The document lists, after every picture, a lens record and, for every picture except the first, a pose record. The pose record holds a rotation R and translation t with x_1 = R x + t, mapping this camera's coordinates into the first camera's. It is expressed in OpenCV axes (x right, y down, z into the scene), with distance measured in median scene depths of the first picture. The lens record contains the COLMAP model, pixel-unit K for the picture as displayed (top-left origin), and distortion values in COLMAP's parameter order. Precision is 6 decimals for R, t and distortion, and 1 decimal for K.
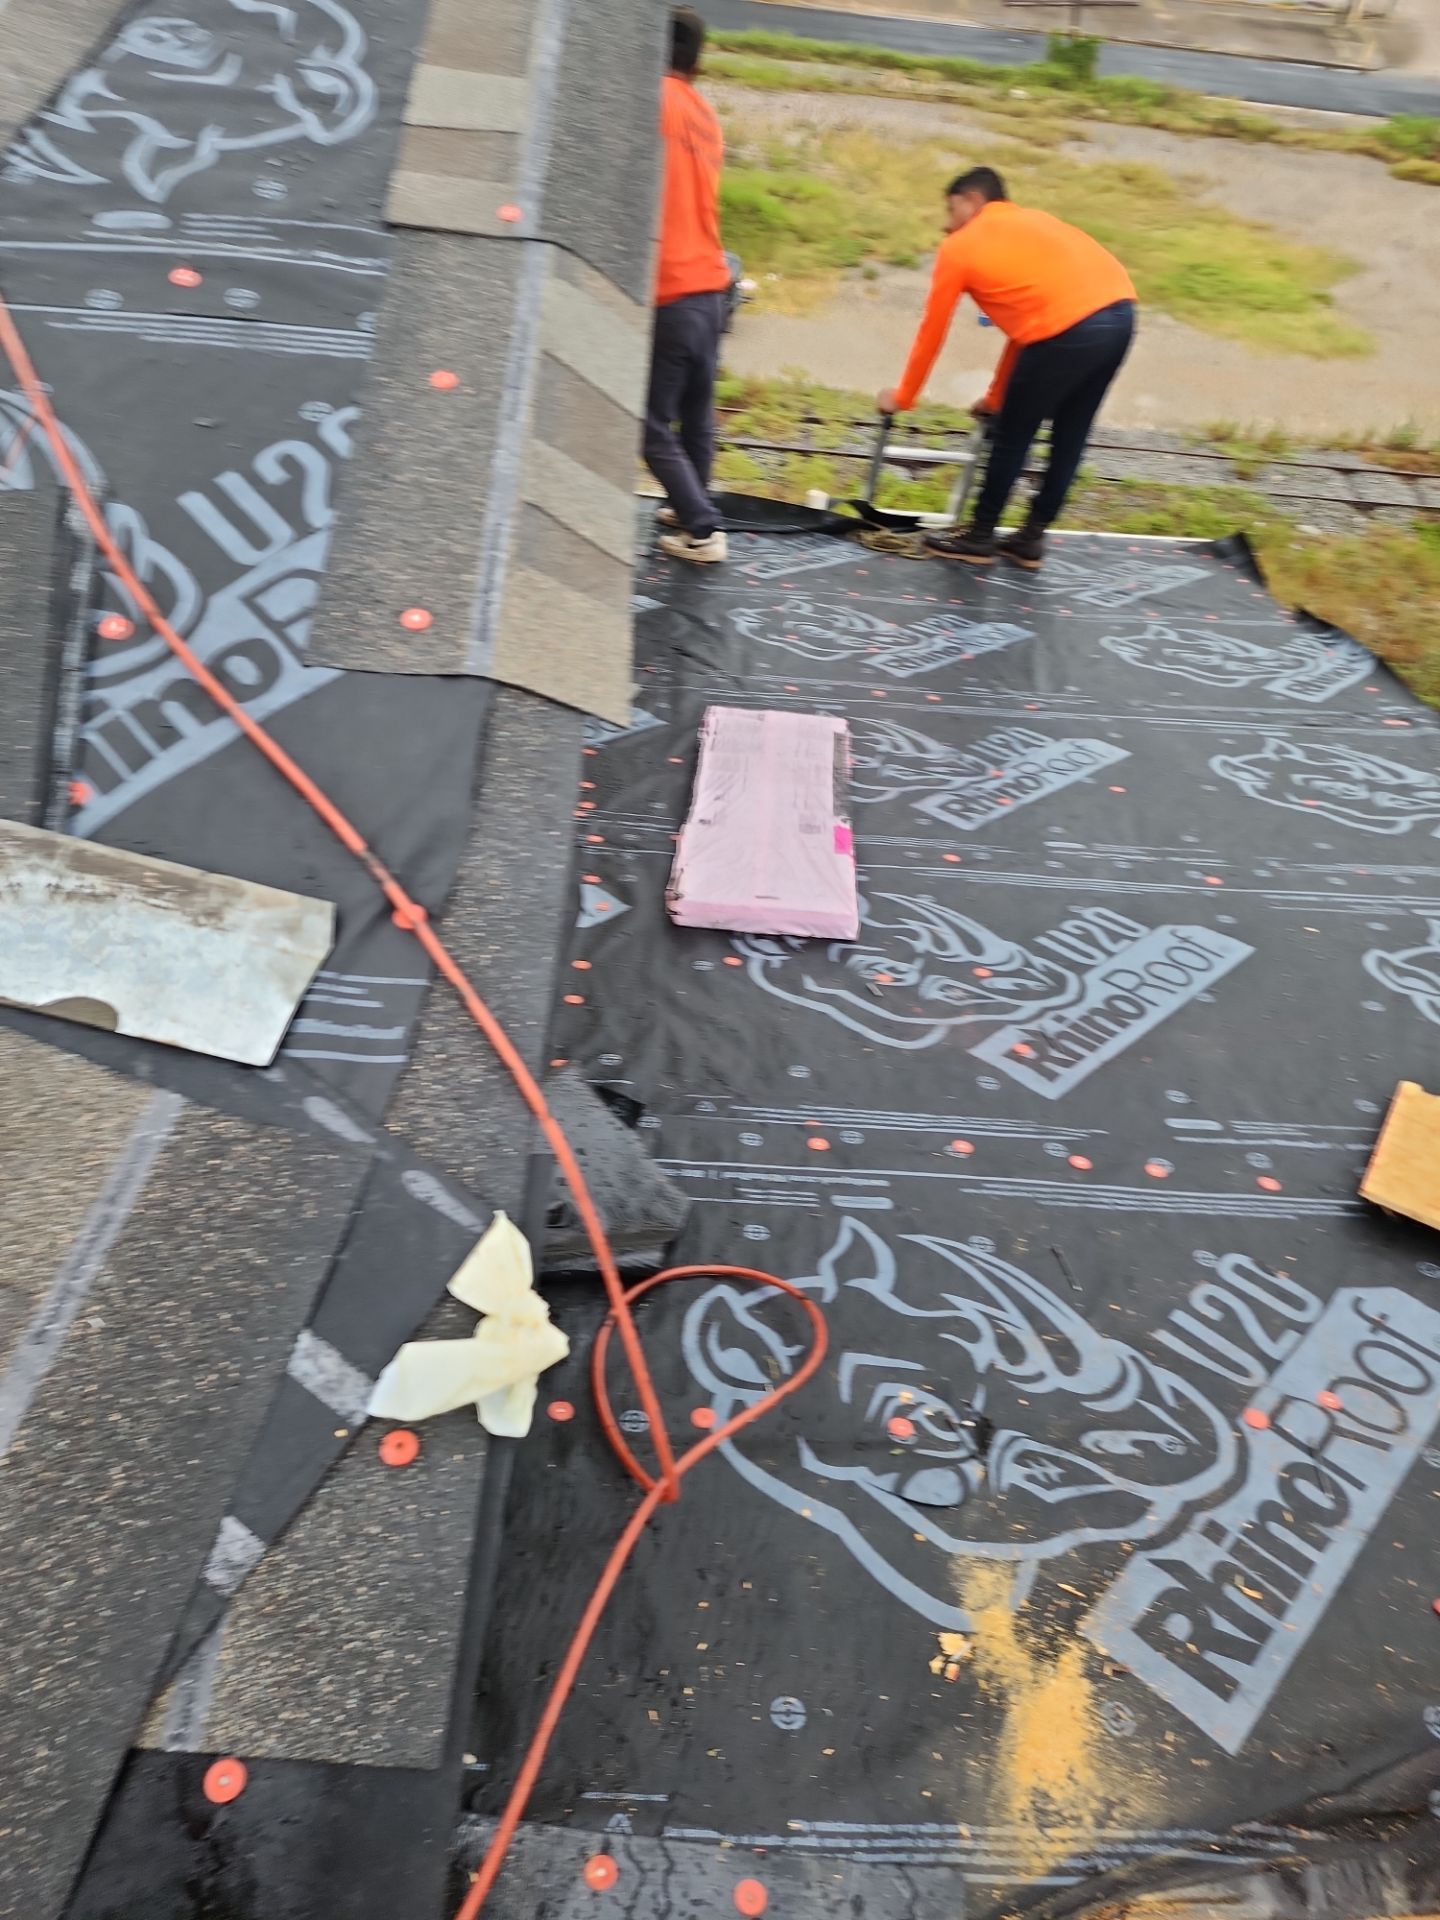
lens RADIAL K [[1291.9, 0, 692.9], [0, 1291.9, 931.8], [0, 0, 1]] dist [0.072751, -0.063964]
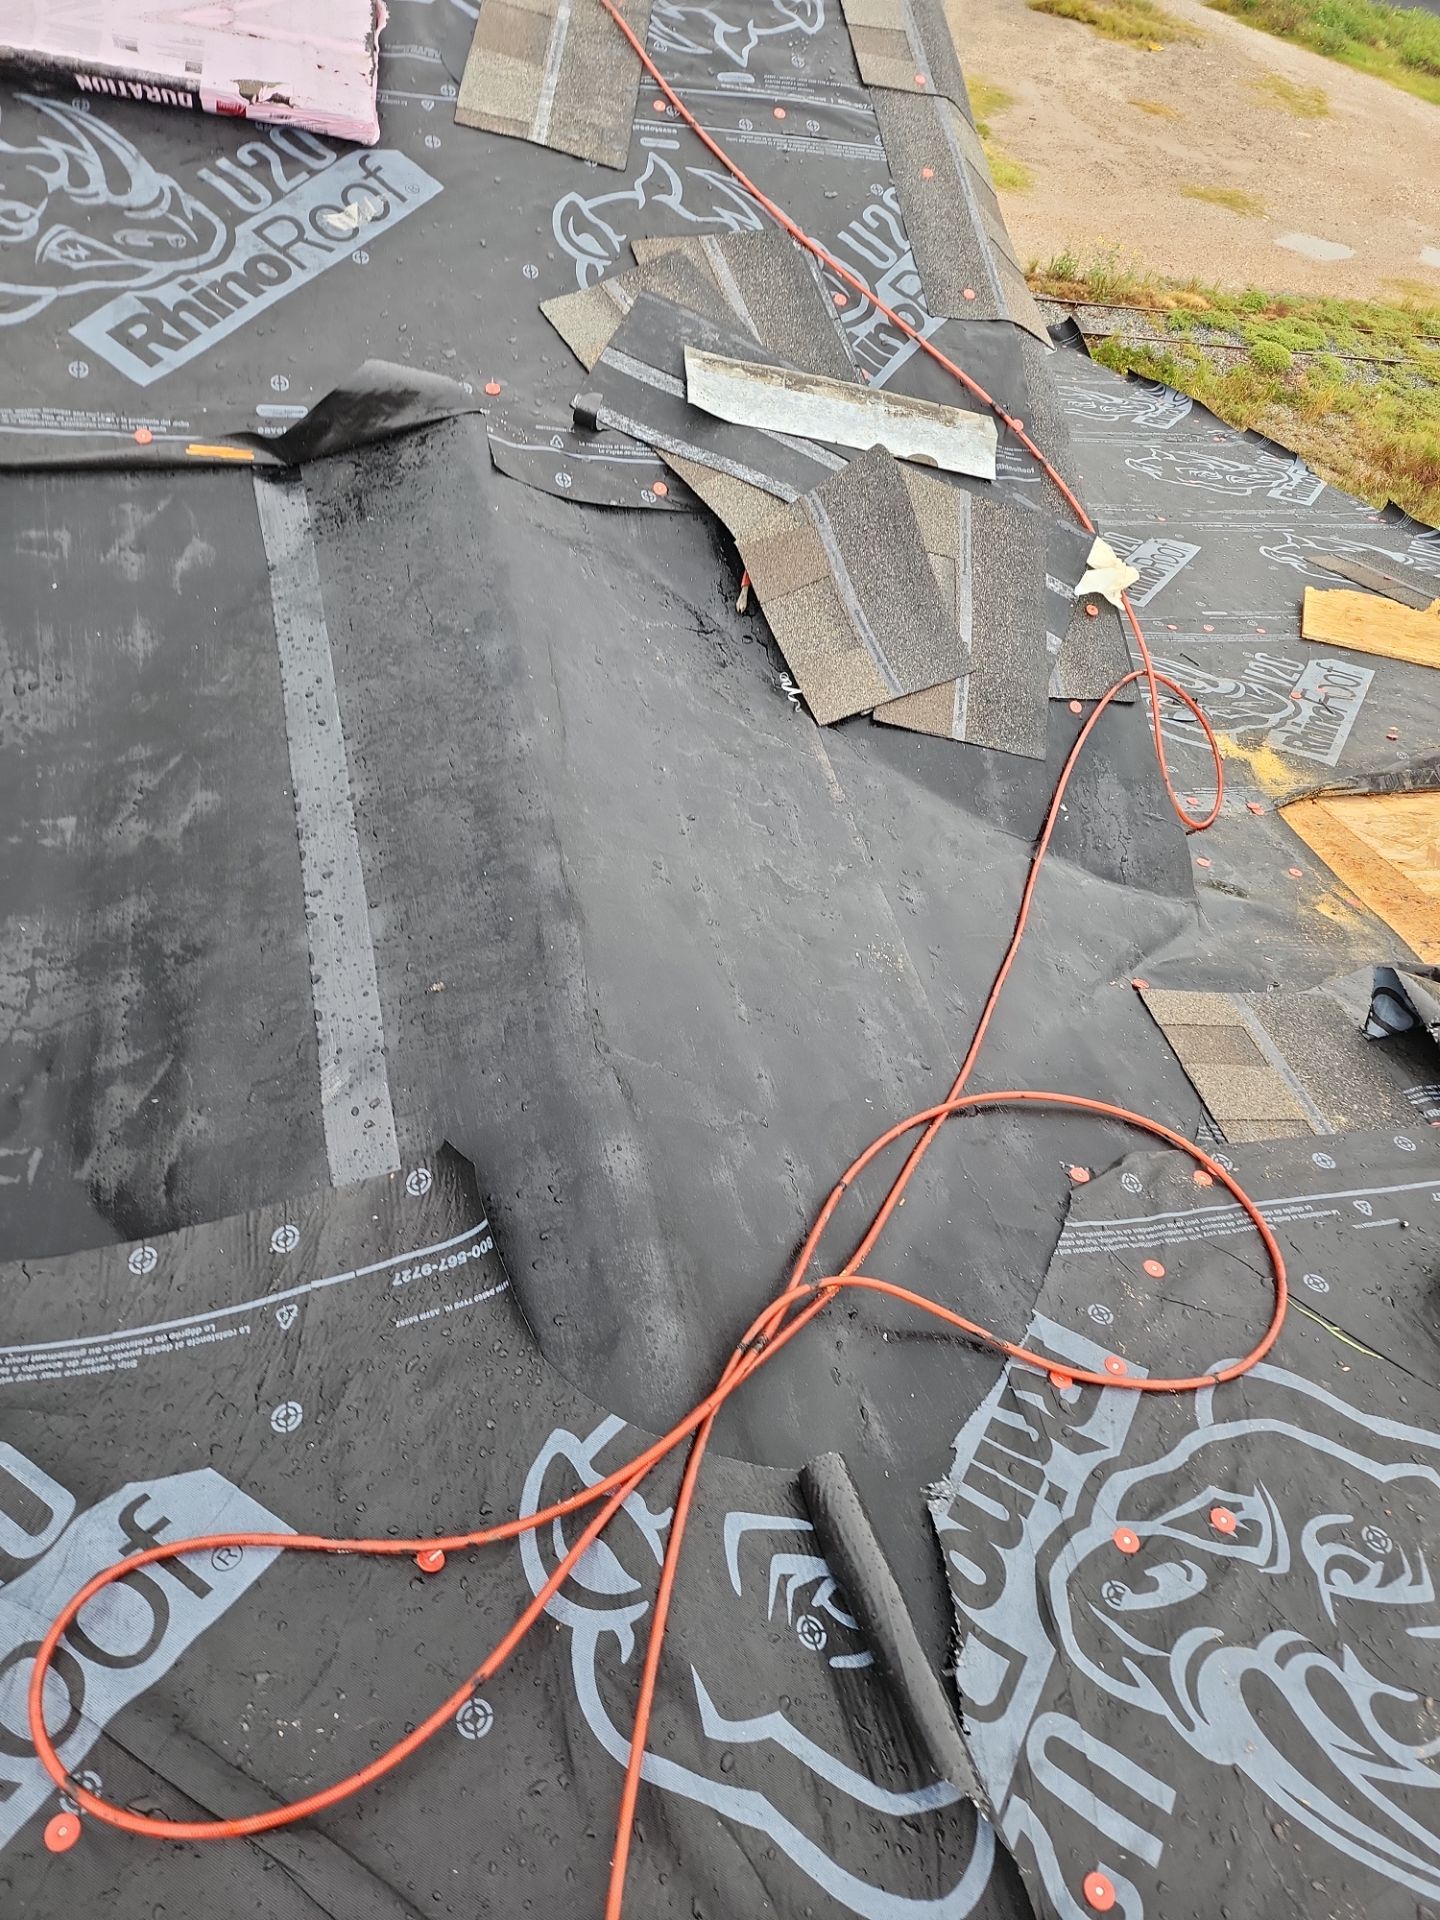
lens RADIAL K [[1261.2, 0, 739.3], [0, 1261.2, 954.2], [0, 0, 1]] dist [0.077921, -0.069564]
pose [[0.965327, -0.125008, 0.229166, -1.181165], [0.095049, 0.985939, 0.137444, 0.490973], [-0.243125, -0.110896, 0.963635, -1.019521]]
